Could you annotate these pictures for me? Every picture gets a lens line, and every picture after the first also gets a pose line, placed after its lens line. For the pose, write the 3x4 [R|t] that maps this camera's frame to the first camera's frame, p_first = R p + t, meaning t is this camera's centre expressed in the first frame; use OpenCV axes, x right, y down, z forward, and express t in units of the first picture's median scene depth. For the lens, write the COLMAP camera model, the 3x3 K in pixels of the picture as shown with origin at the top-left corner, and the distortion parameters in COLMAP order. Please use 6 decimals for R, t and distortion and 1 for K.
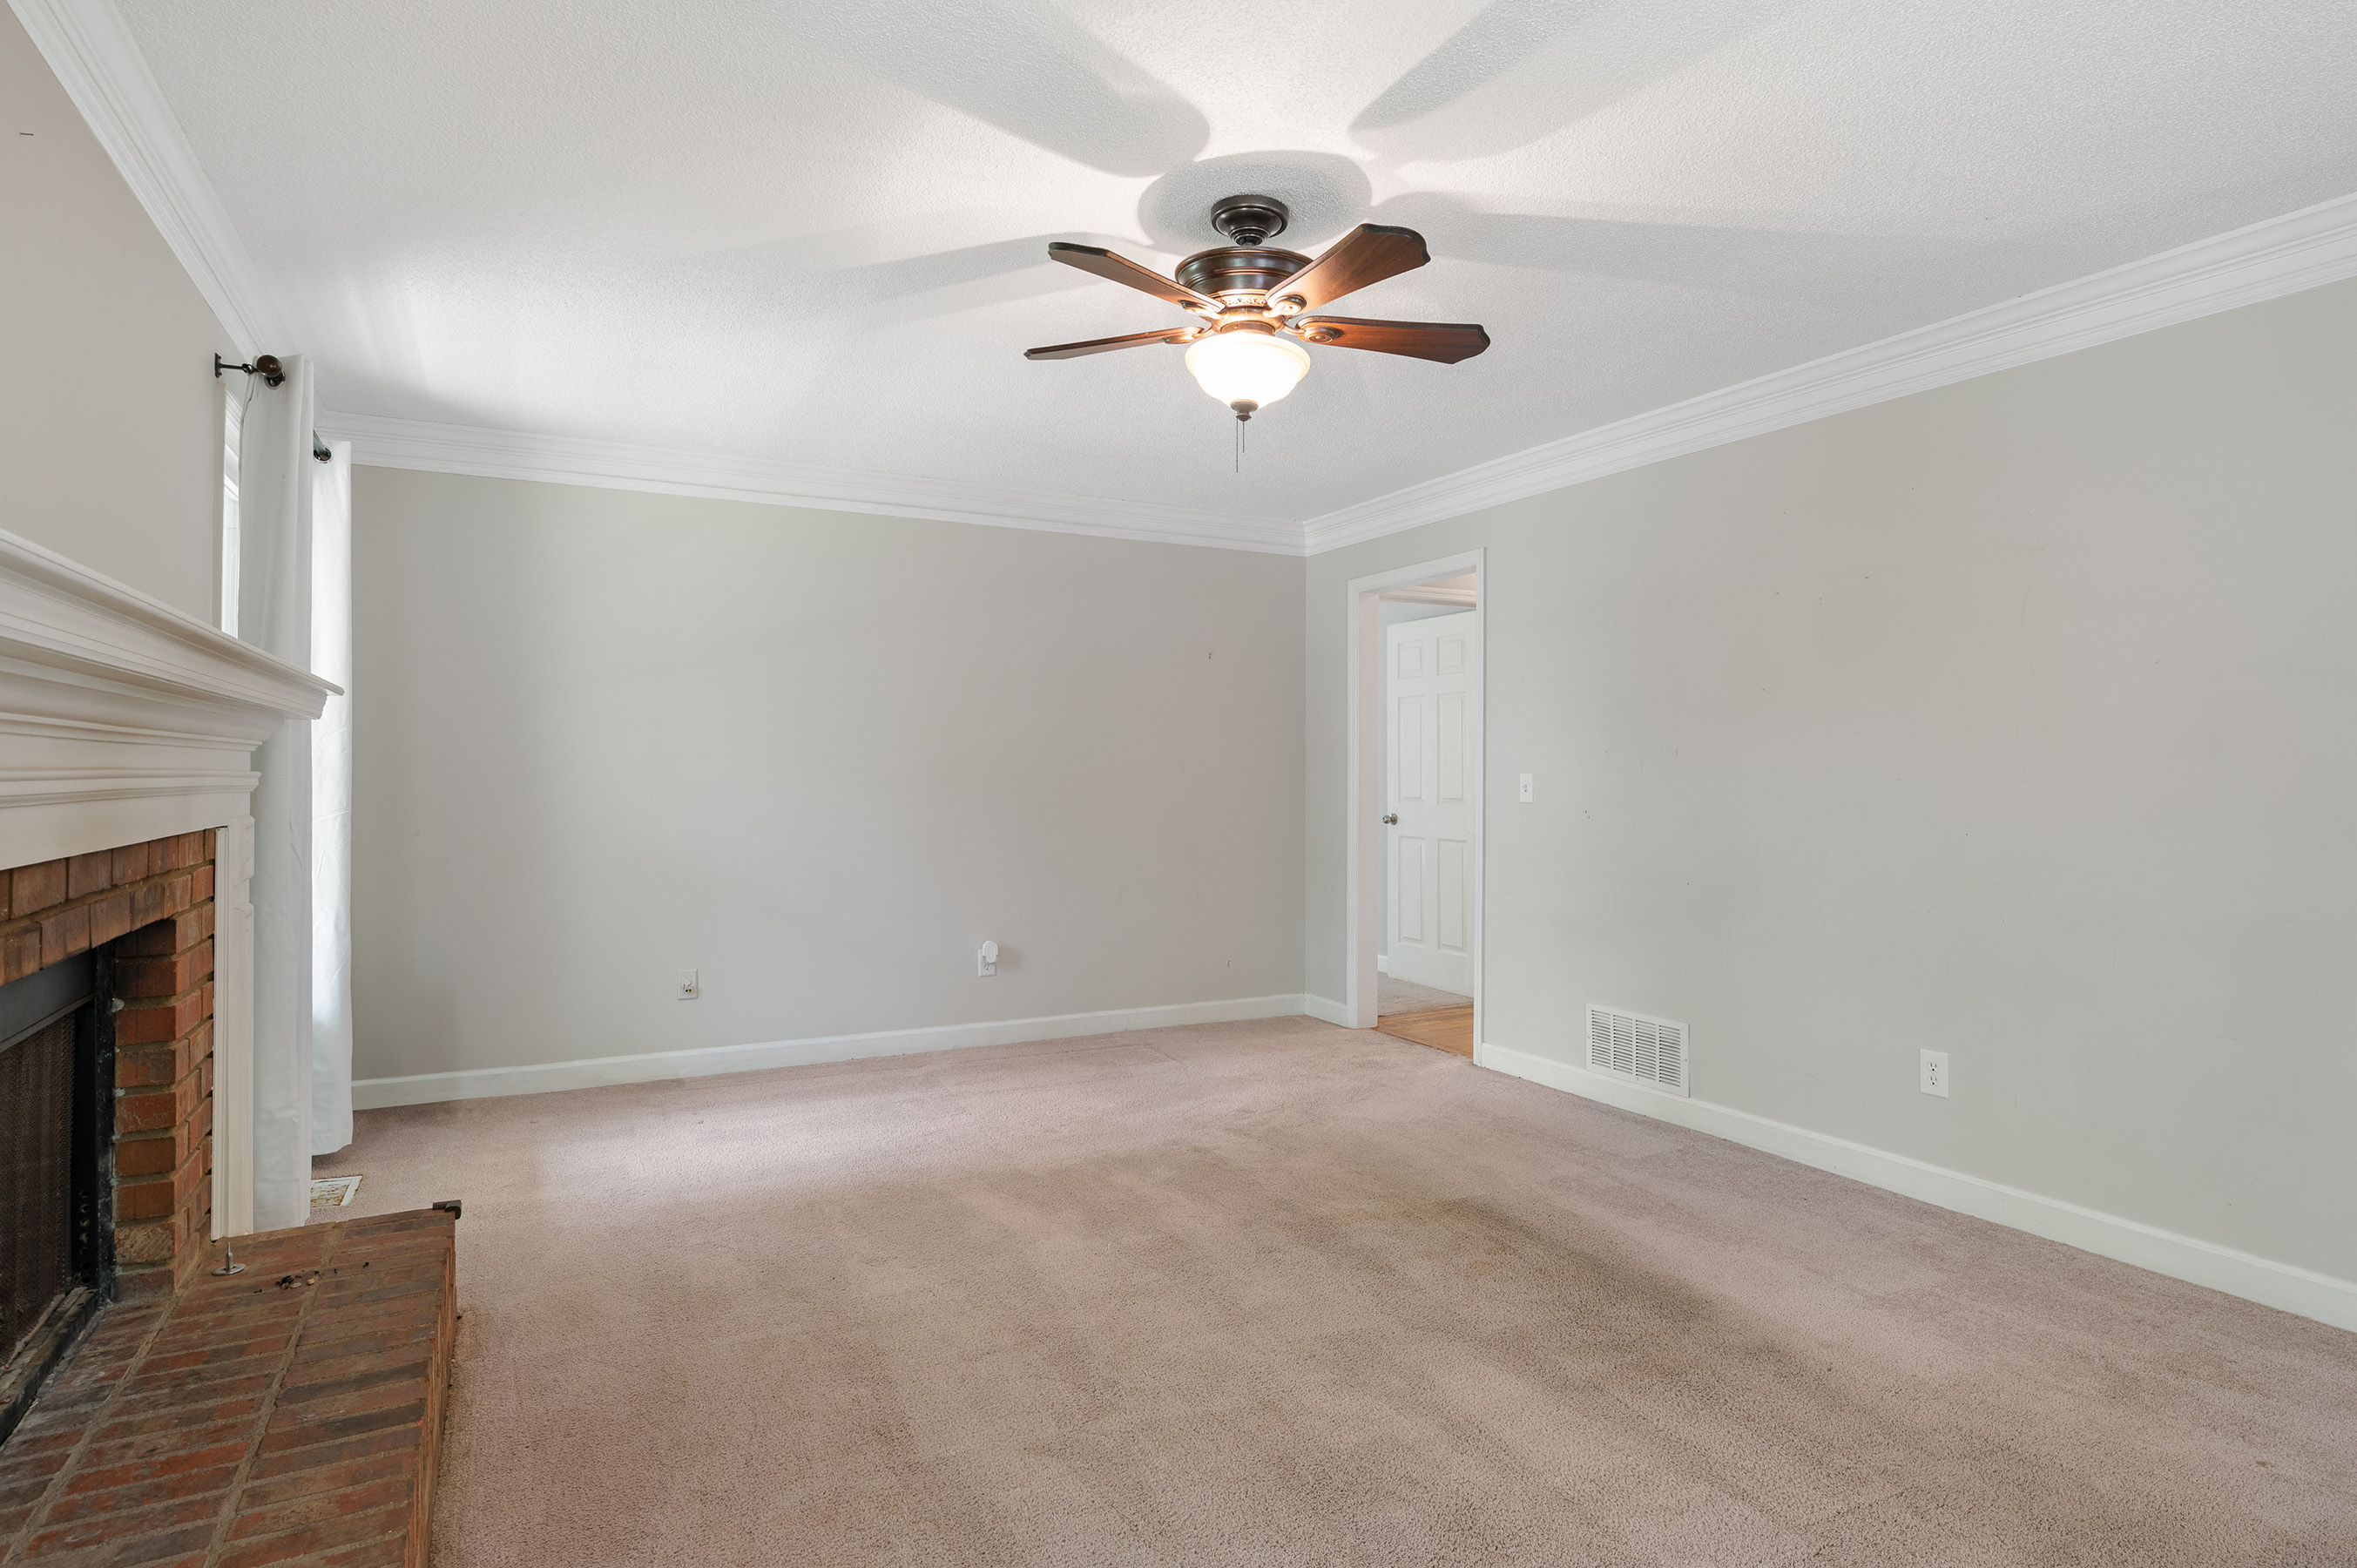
lens RADIAL K [[1242.8, 0, 1173.3], [0, 1242.8, 773.5], [0, 0, 1]] dist [-0.013162, 0.000122]
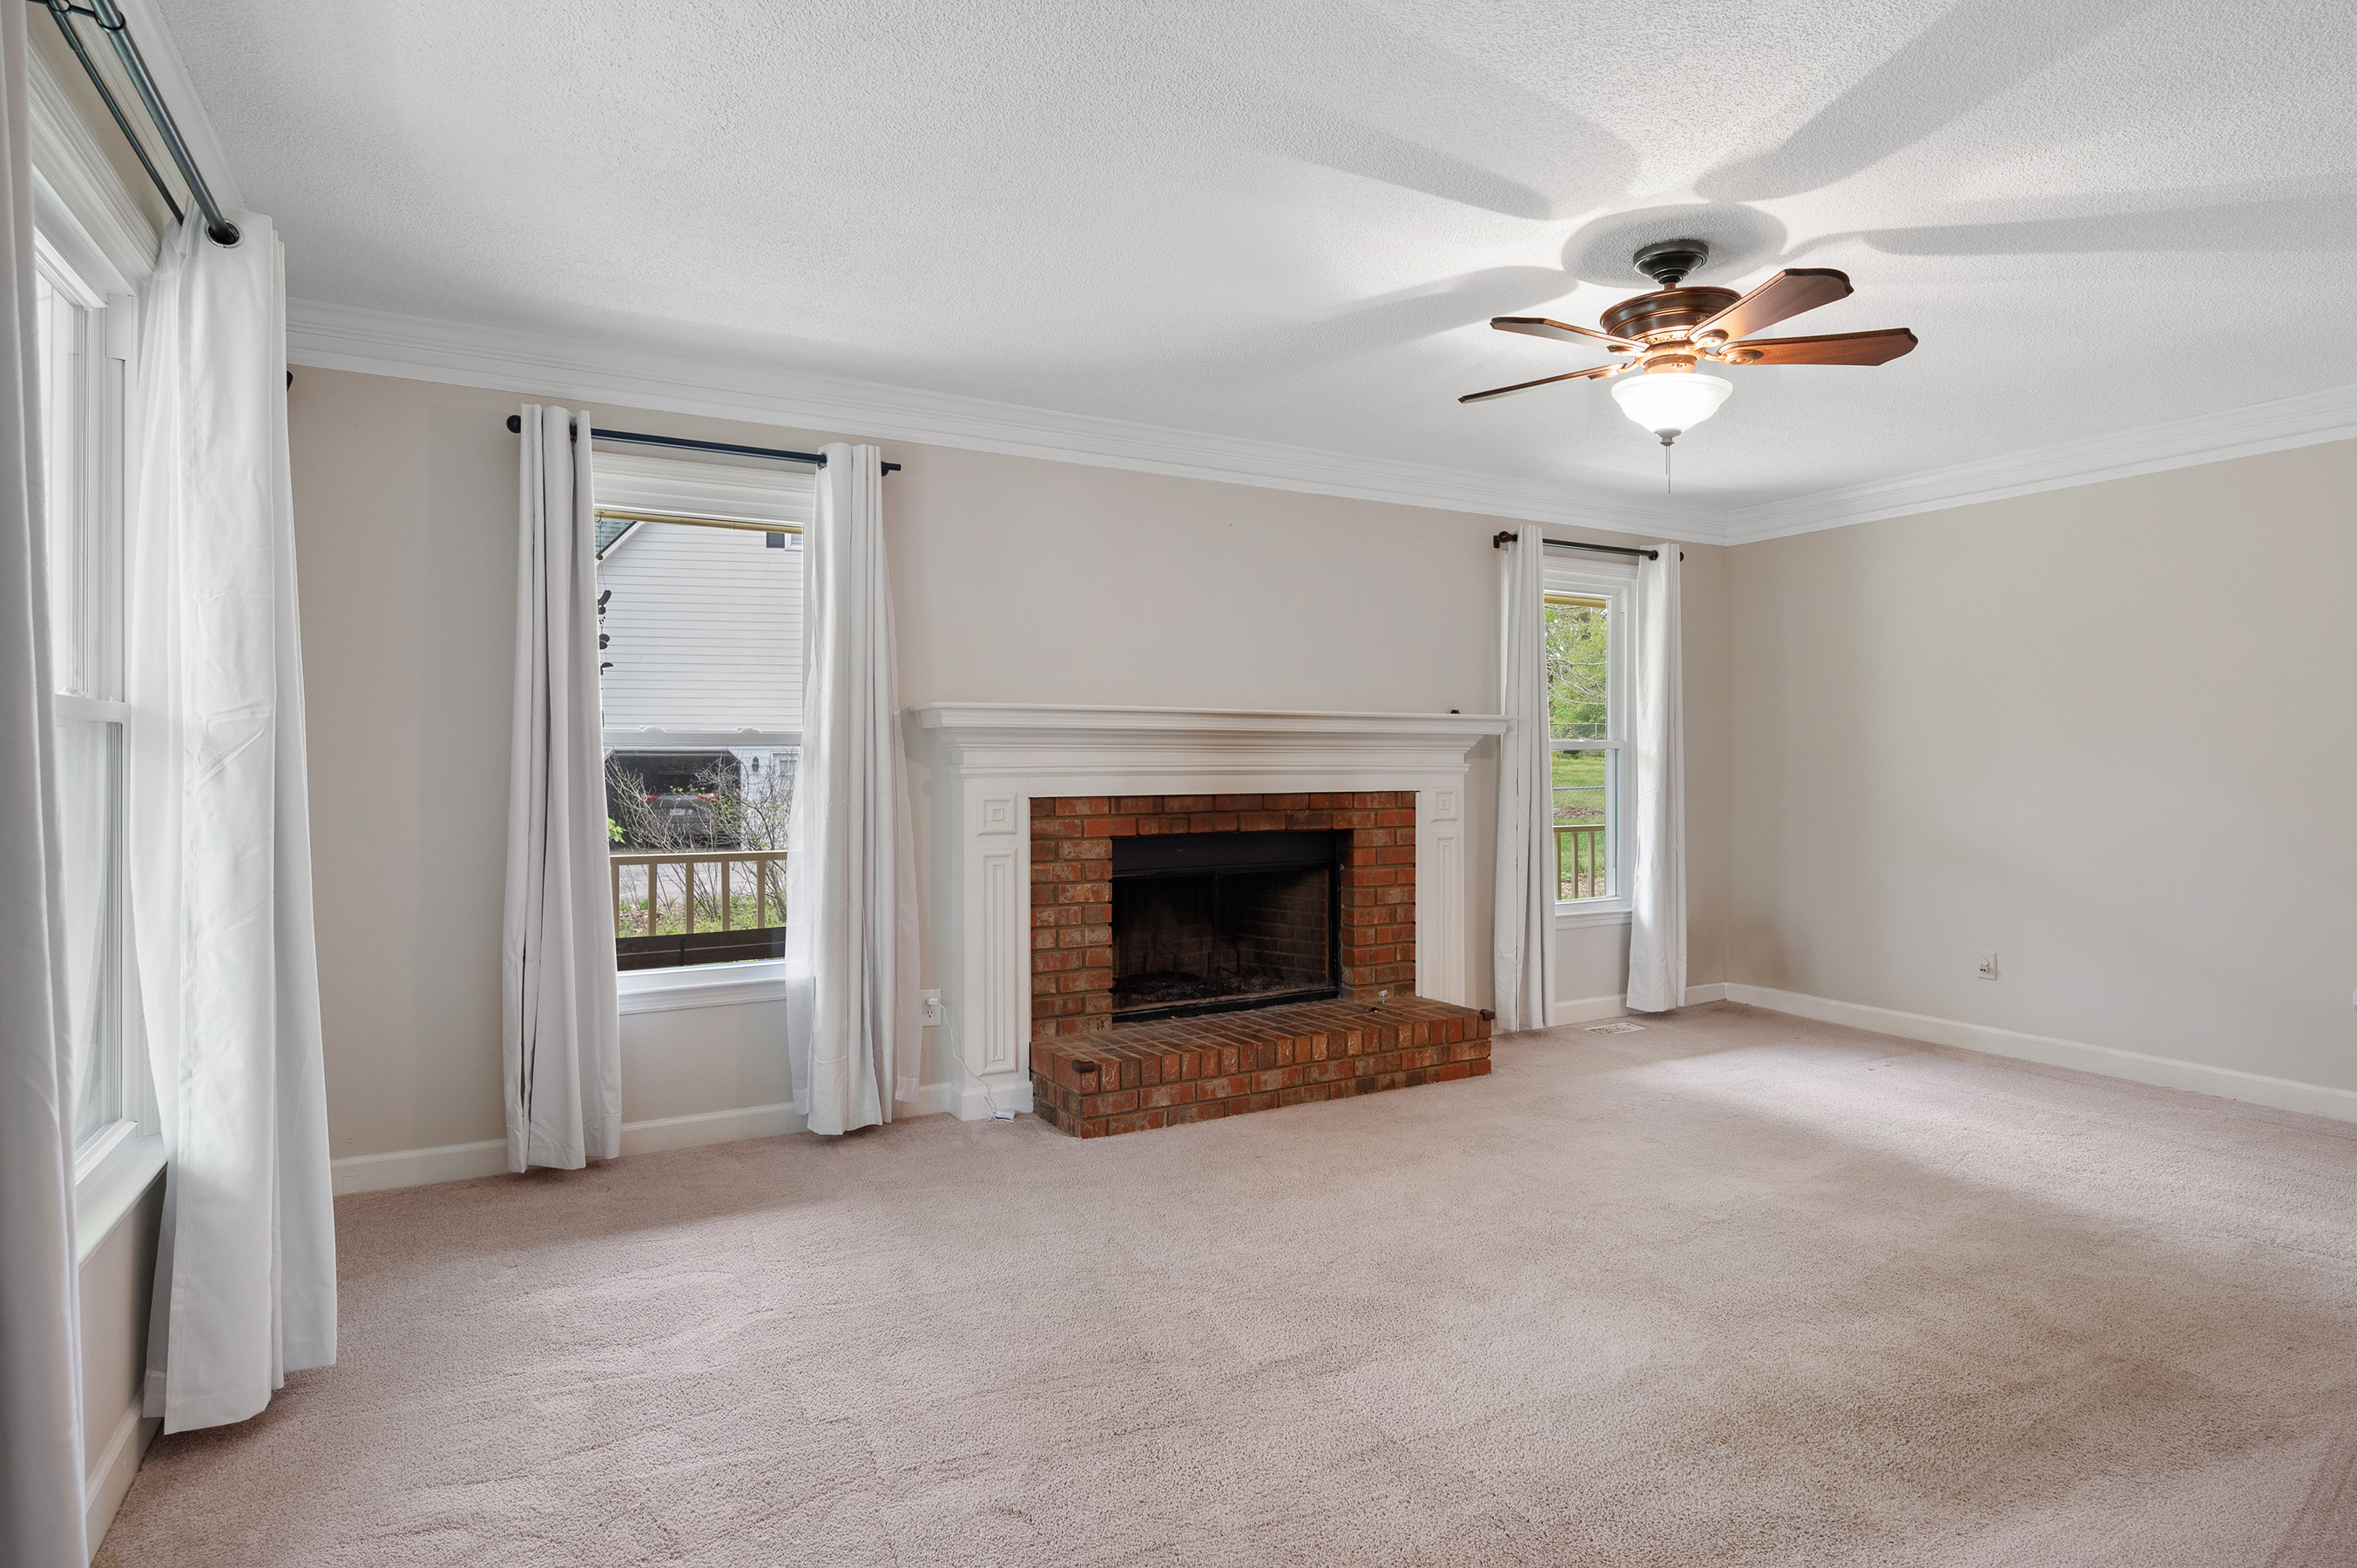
lens RADIAL K [[1242.8, 0, 1161.7], [0, 1242.8, 774.8], [0, 0, 1]] dist [-0.013162, 0.000122]
pose [[-0.001799, 0.002530, -0.999995, 1.047594], [0.003084, 0.999992, 0.002525, 0.008995], [0.999994, -0.003080, -0.001807, 0.495942]]
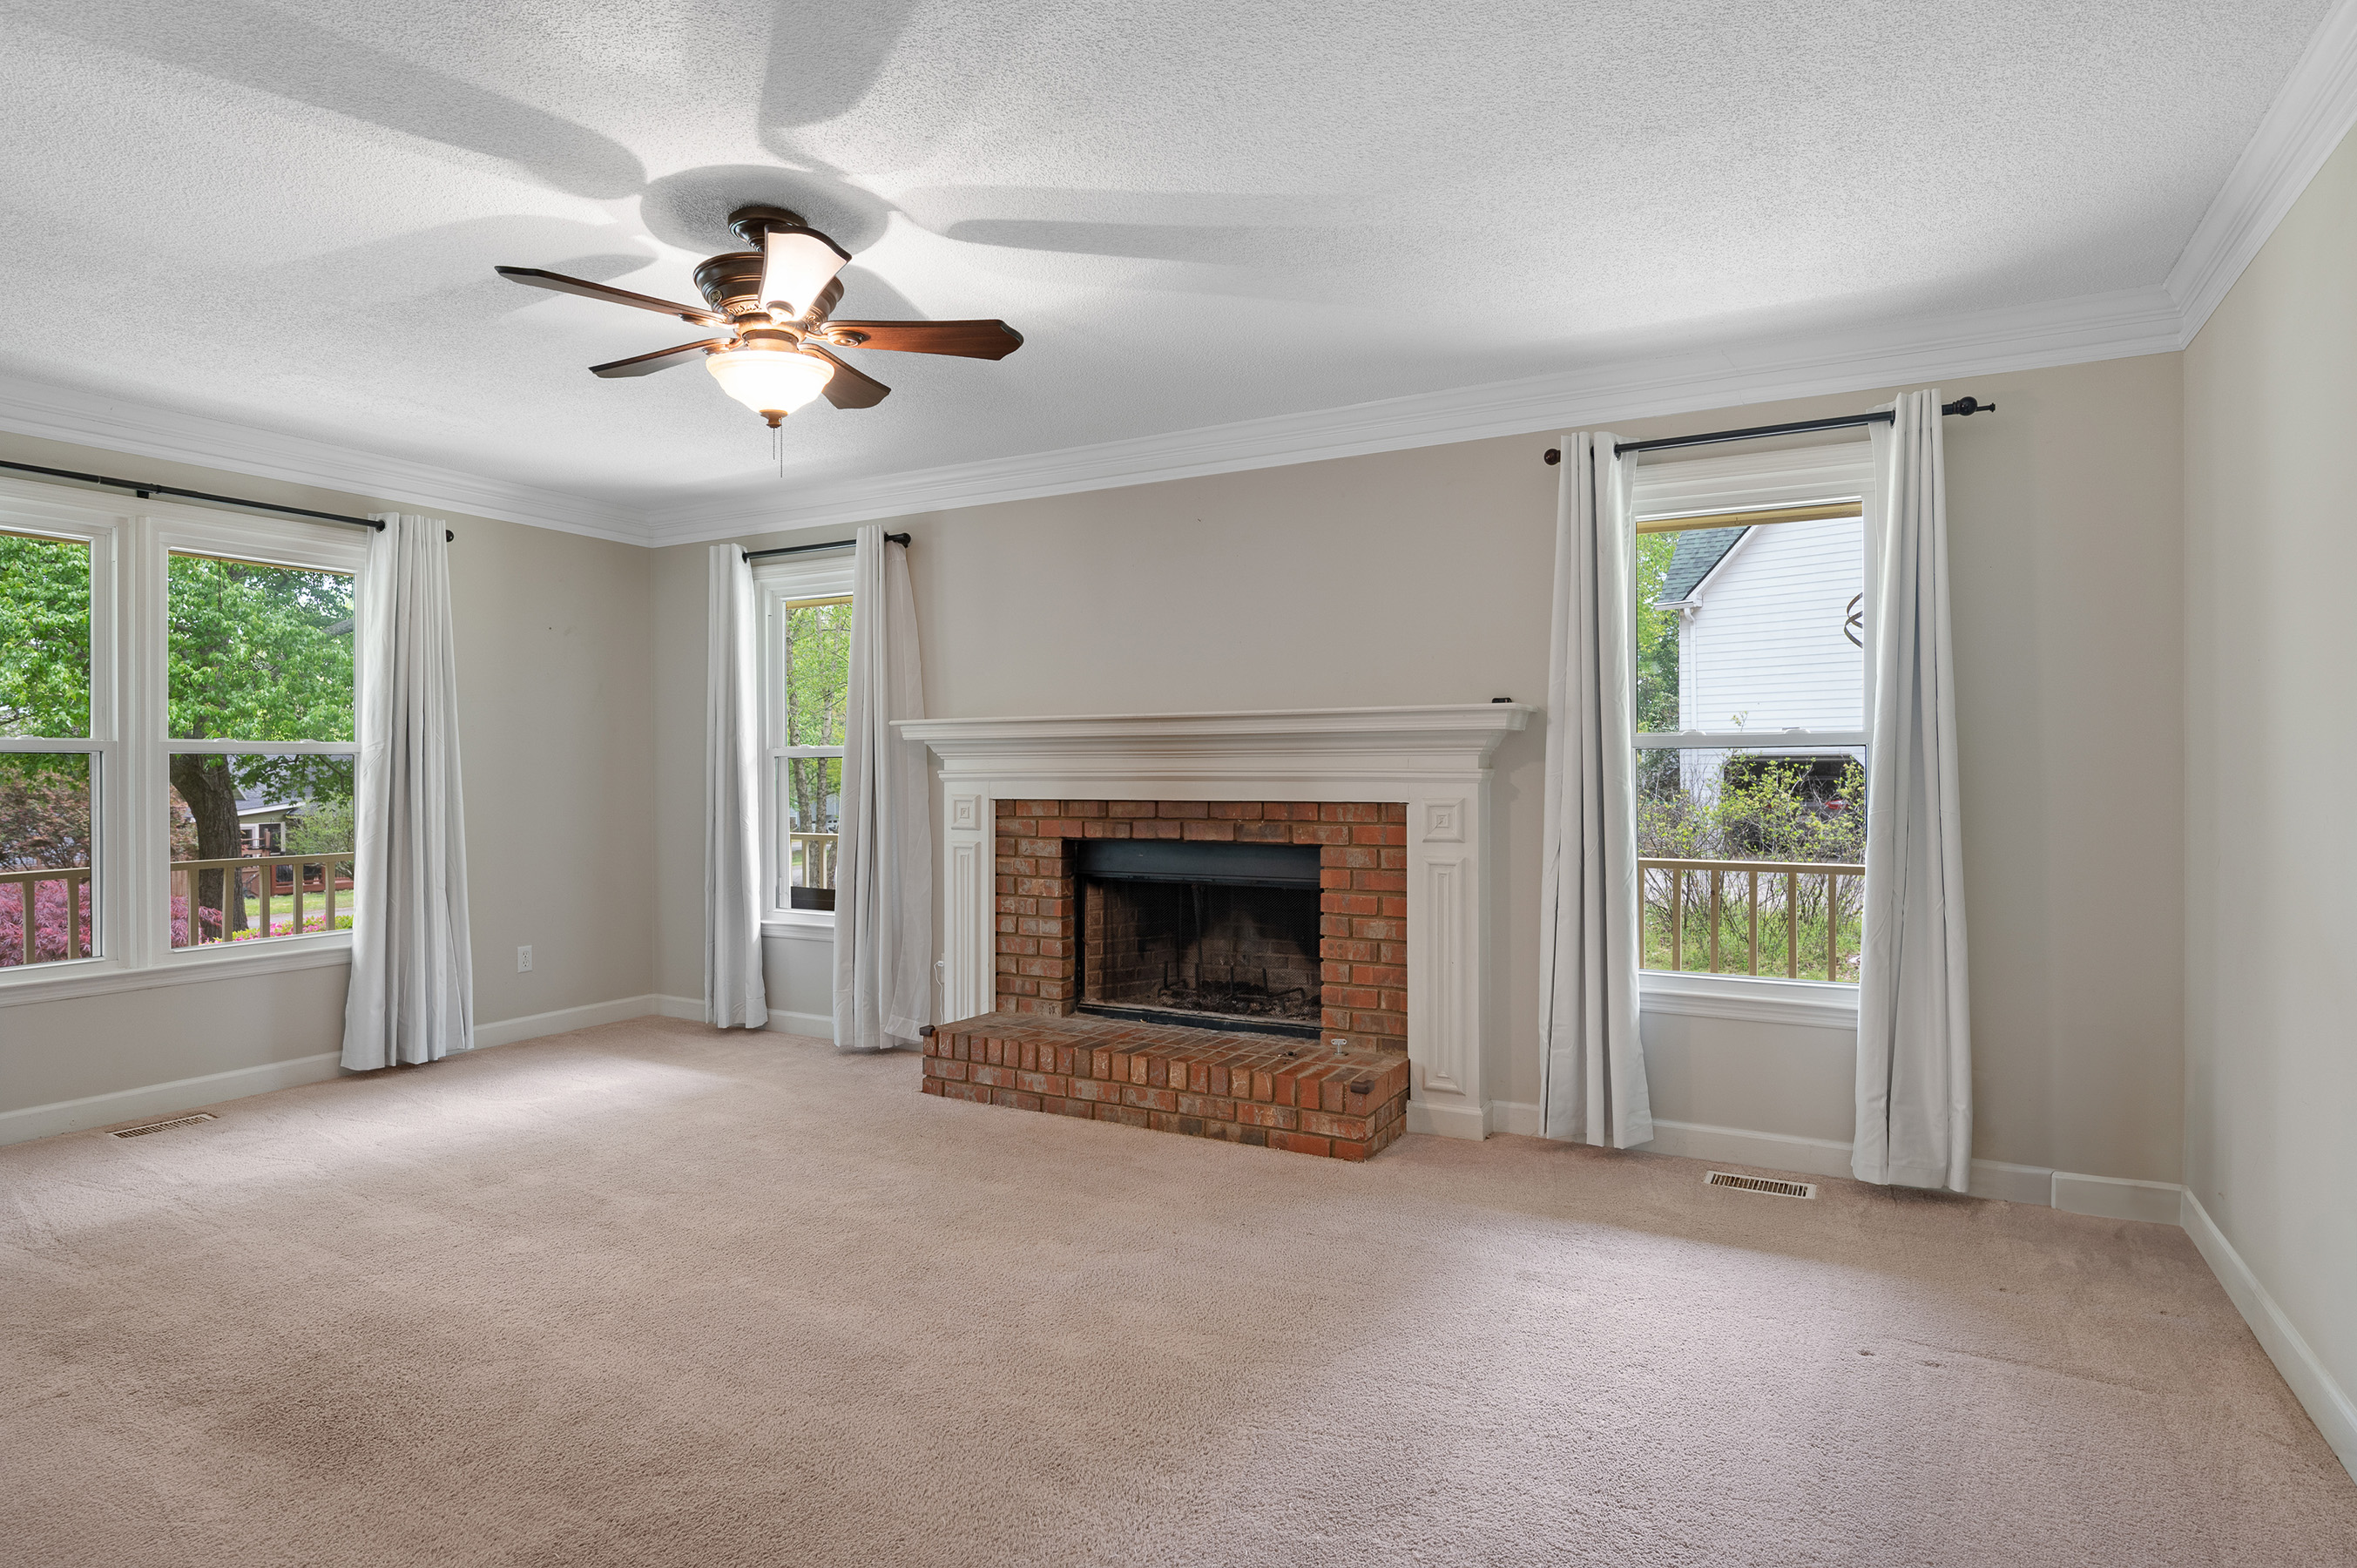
lens RADIAL K [[1242.8, 0, 1171.5], [0, 1242.8, 778.9], [0, 0, 1]] dist [-0.013162, 0.000122]
pose [[-0.842436, -0.000221, -0.538796, 0.300596], [-0.001809, 0.999995, 0.002418, 0.007370], [0.538793, 0.003012, -0.842433, 1.855698]]
